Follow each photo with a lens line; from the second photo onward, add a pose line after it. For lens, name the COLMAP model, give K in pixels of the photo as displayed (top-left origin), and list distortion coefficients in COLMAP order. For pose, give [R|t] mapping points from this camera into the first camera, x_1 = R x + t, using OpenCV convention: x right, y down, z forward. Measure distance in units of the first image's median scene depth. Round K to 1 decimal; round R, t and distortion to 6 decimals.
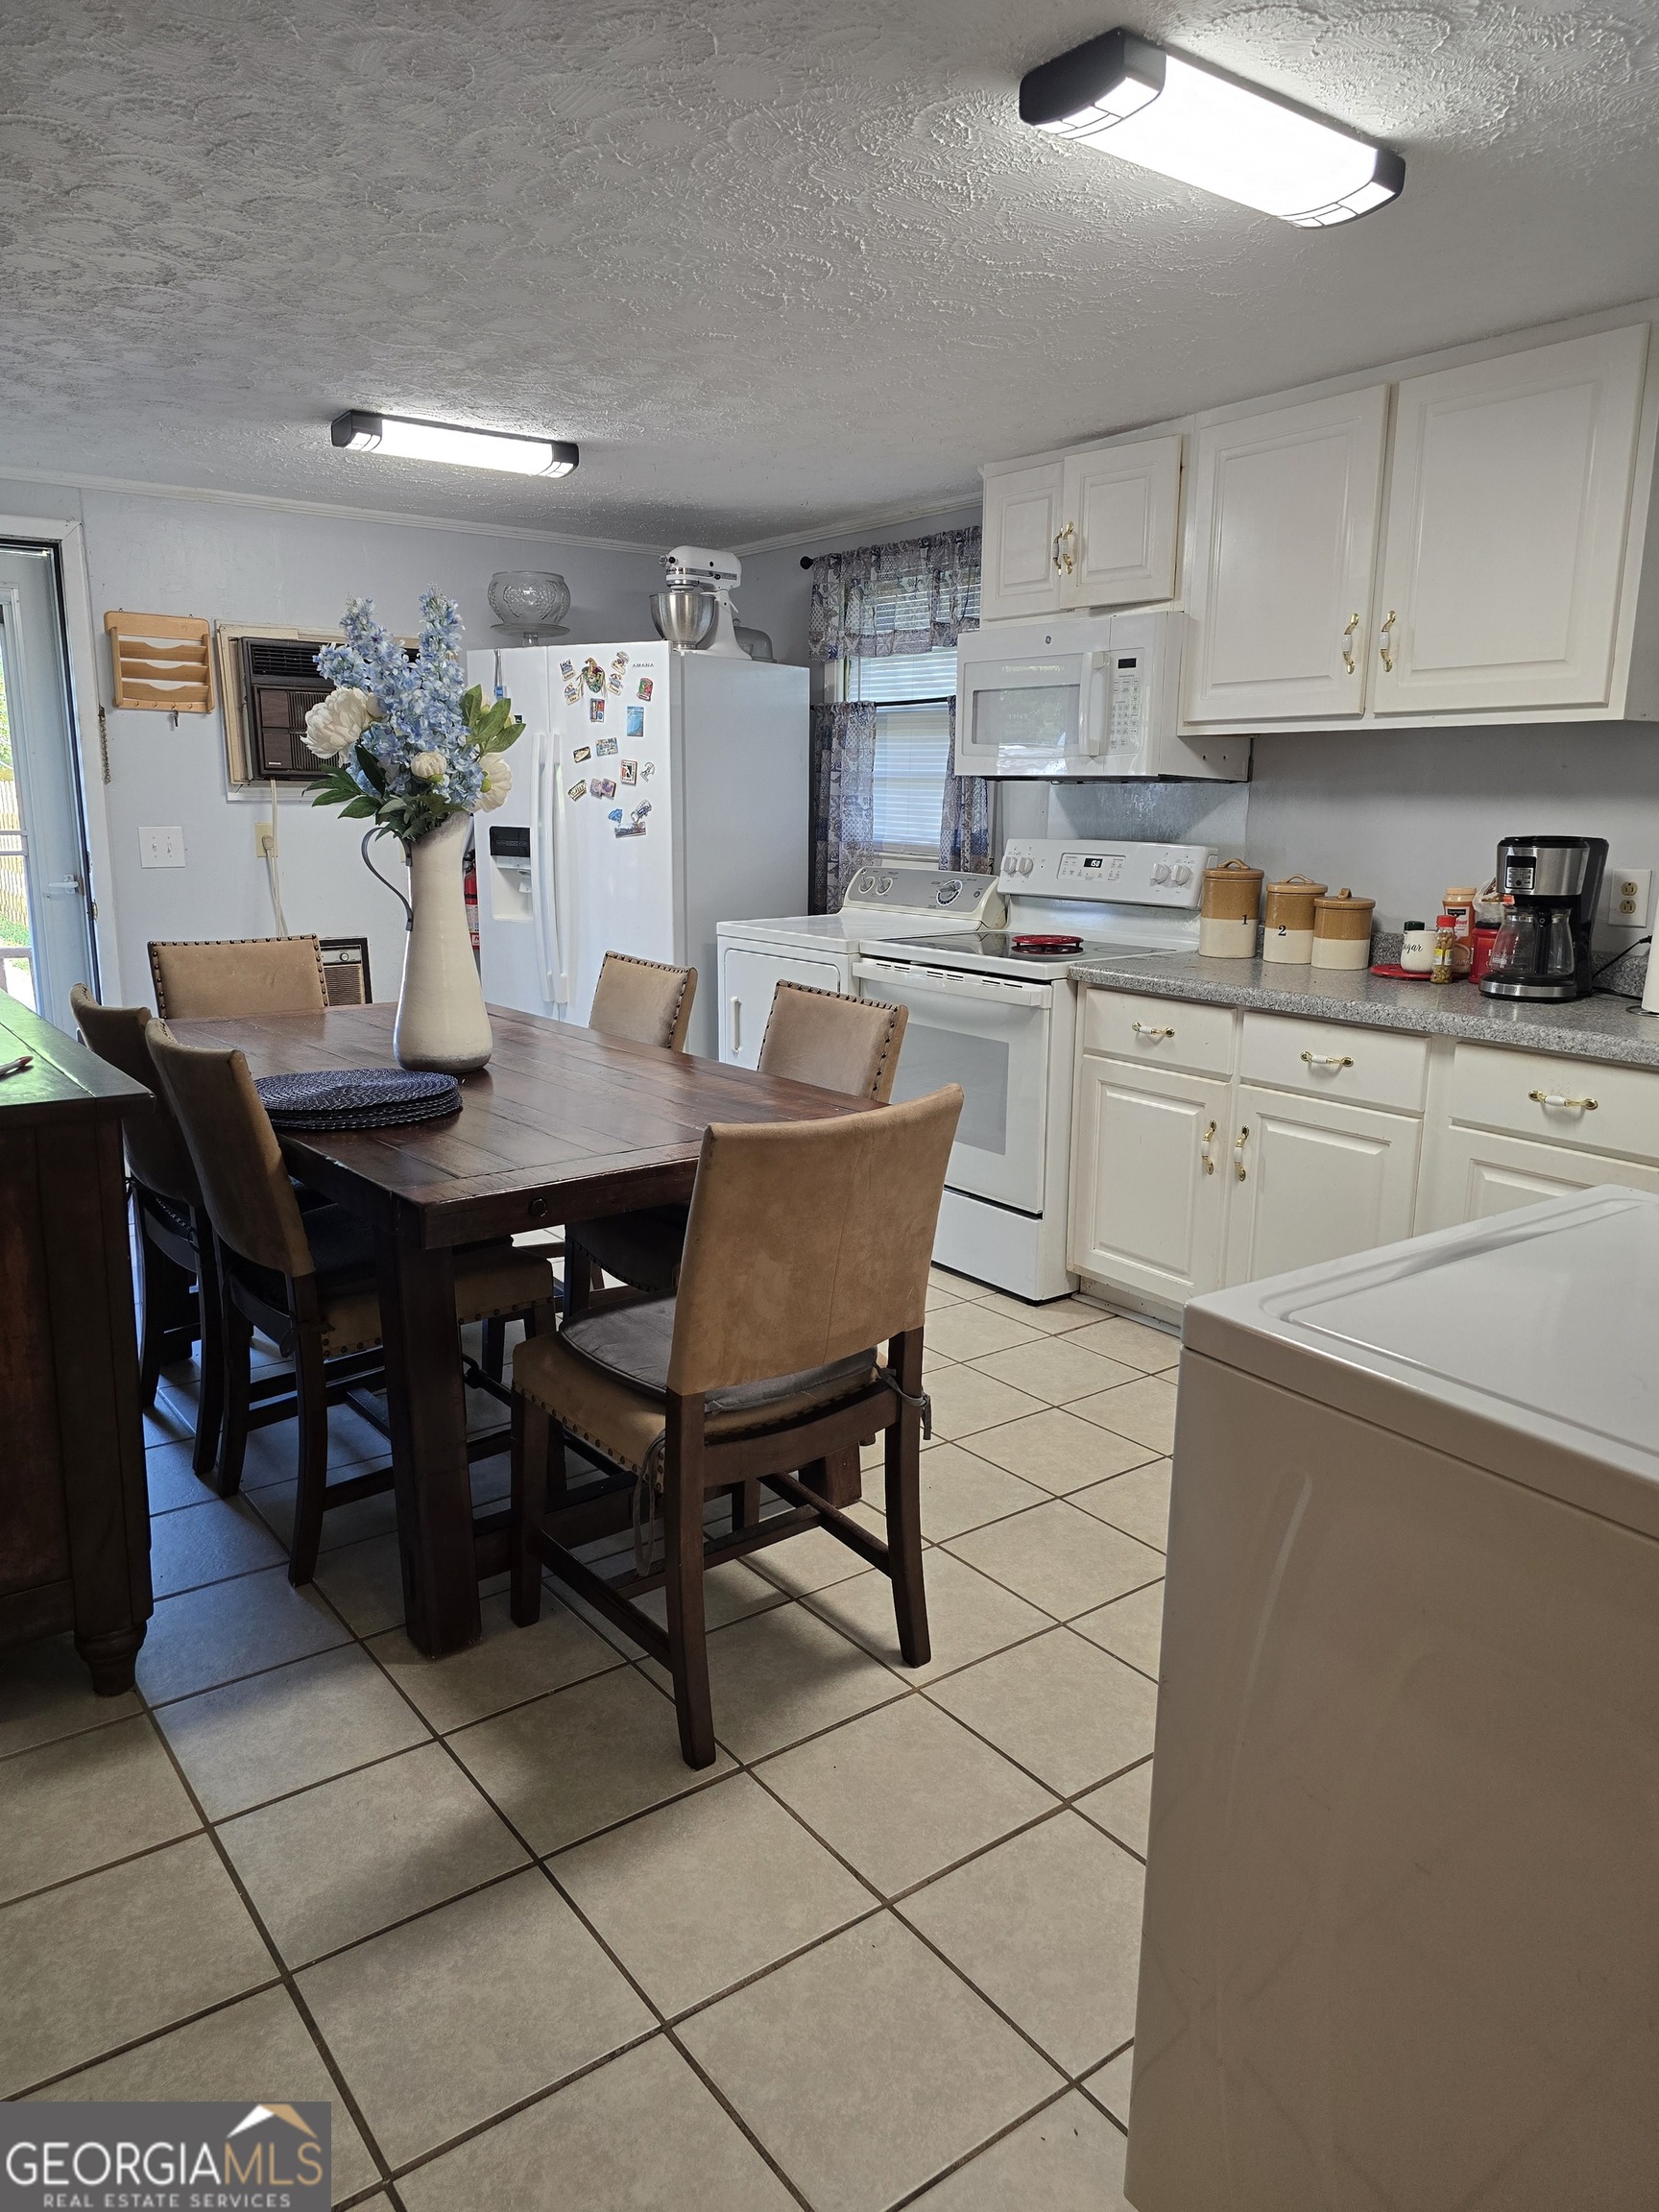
lens RADIAL K [[1473.1, 0, 848.6], [0, 1473.1, 1091.2], [0, 0, 1]] dist [0.070440, -0.061435]
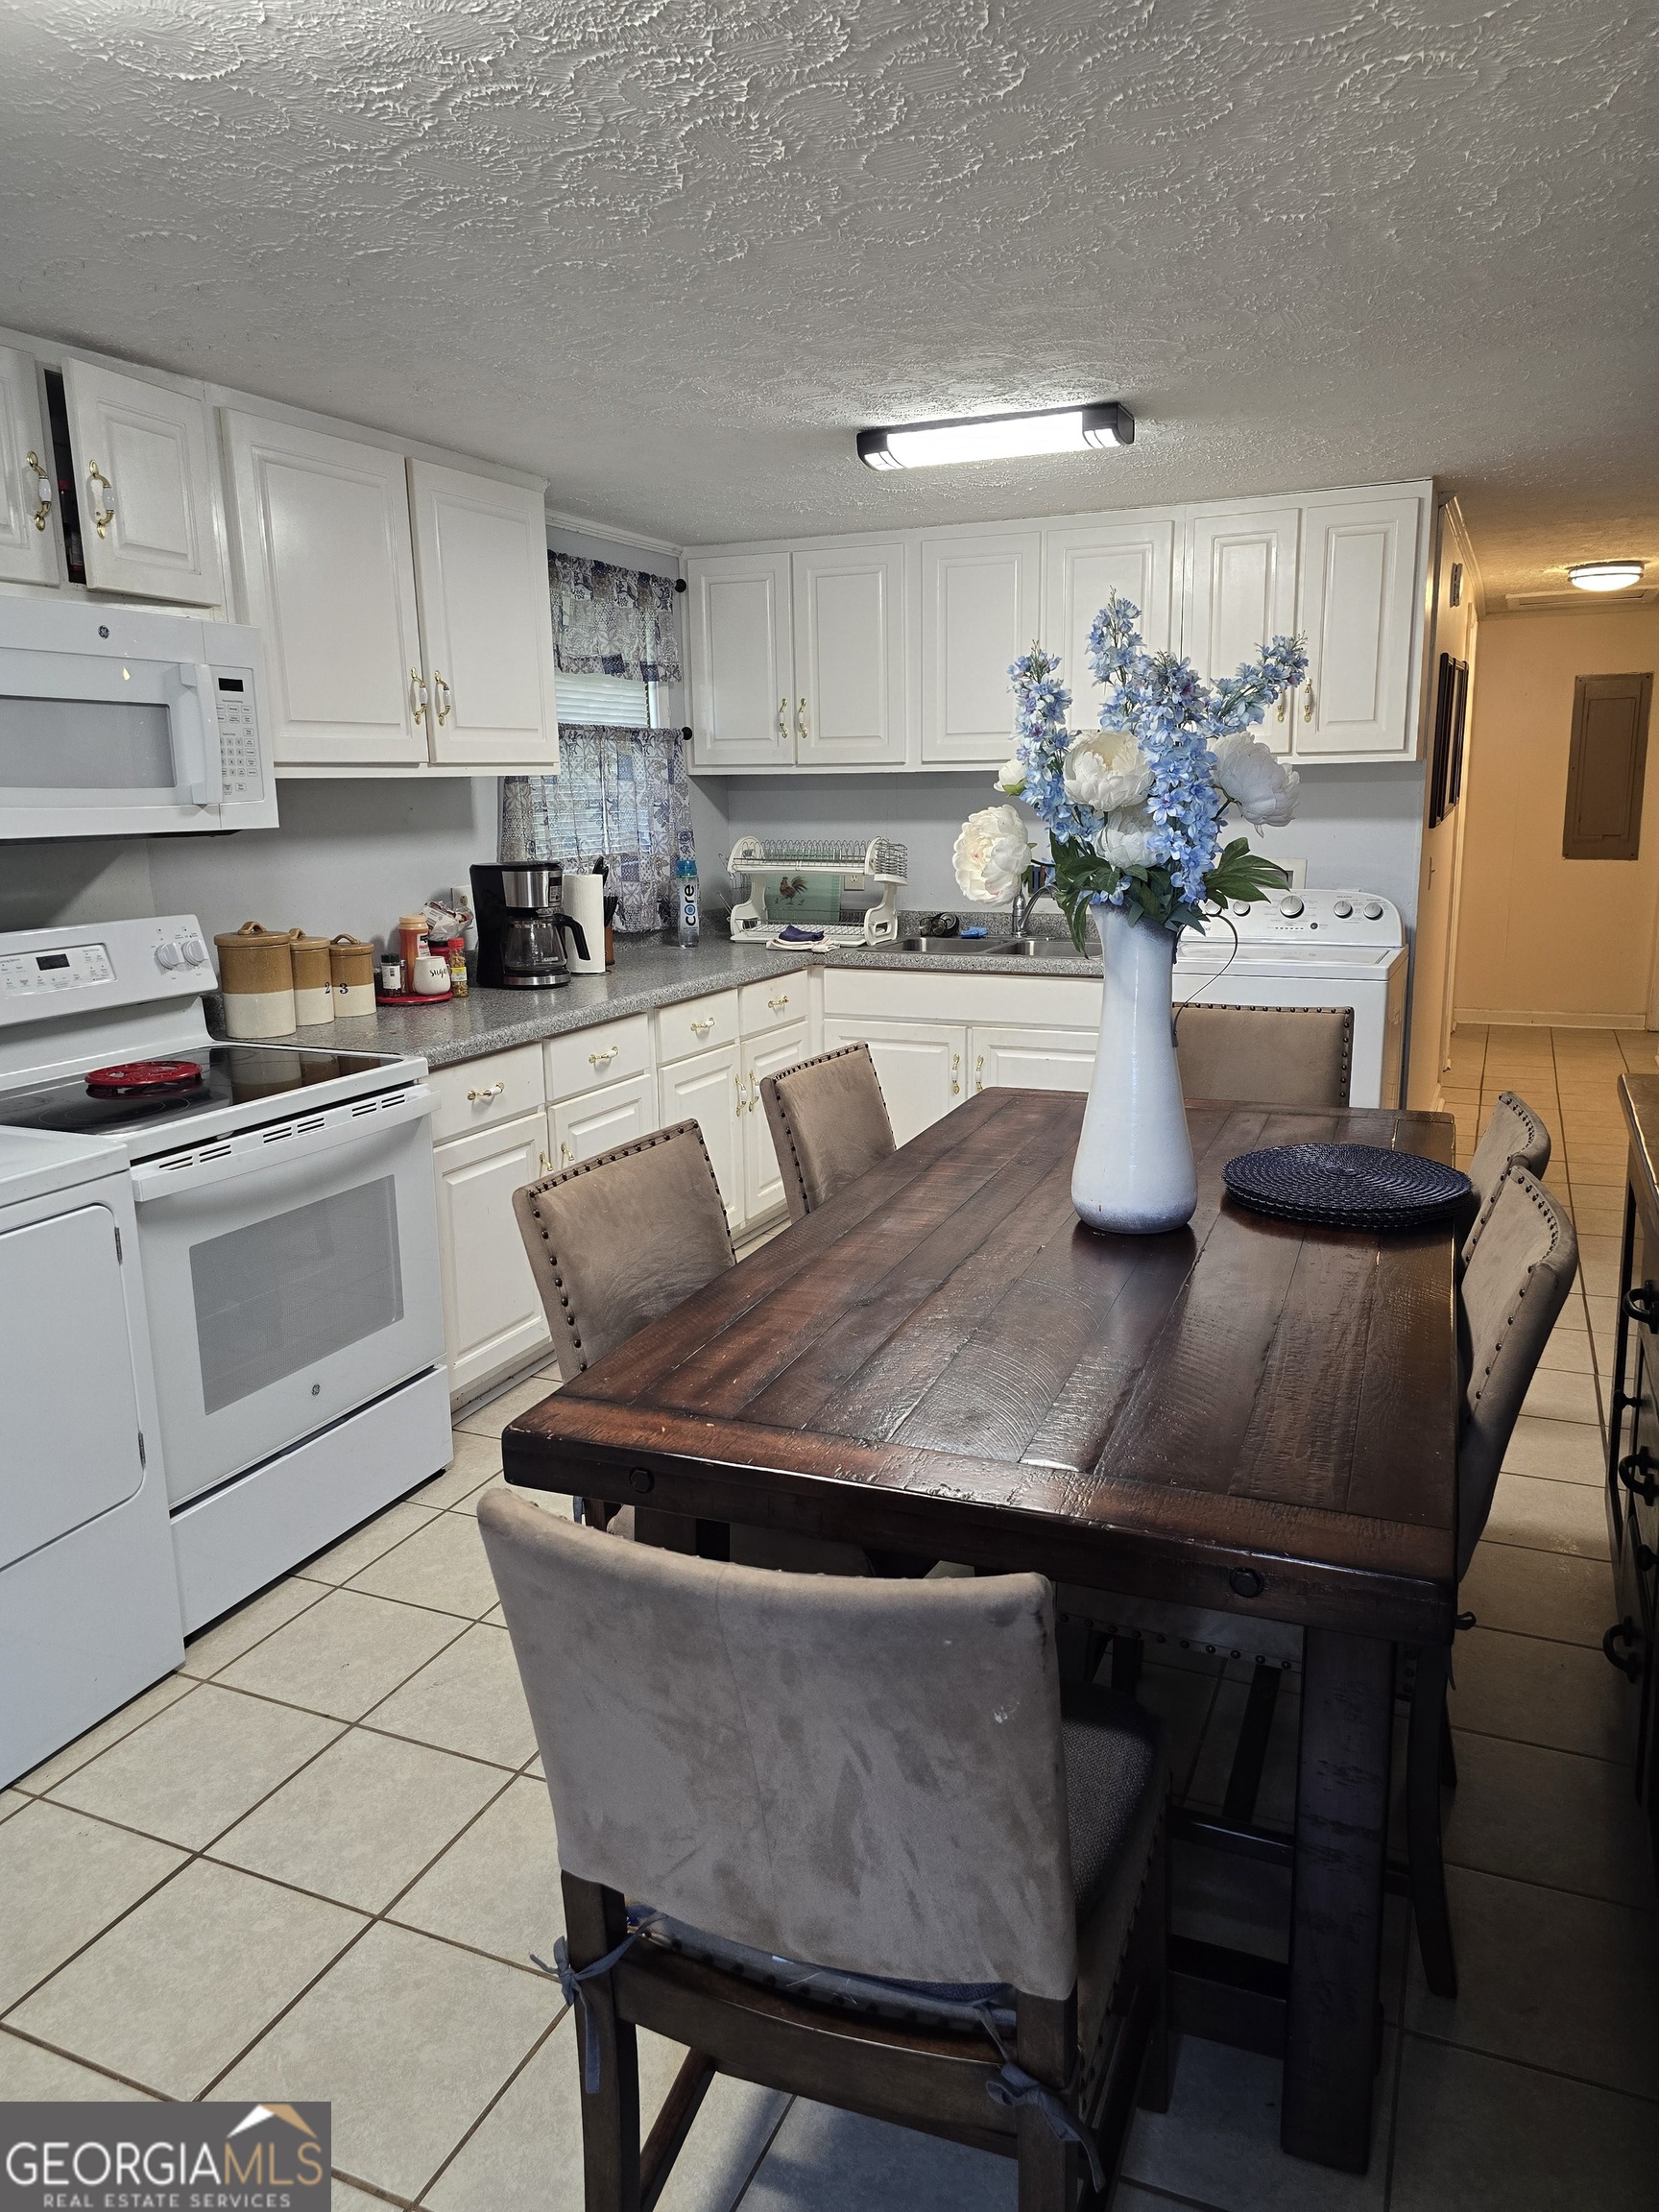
lens RADIAL K [[1473.1, 0, 848.6], [0, 1473.1, 1091.2], [0, 0, 1]] dist [0.070440, -0.061435]
pose [[-0.479549, -0.183388, 0.858138, -0.738125], [0.189106, 0.933343, 0.305138, -0.294590], [-0.856896, 0.308608, -0.412904, 1.223650]]
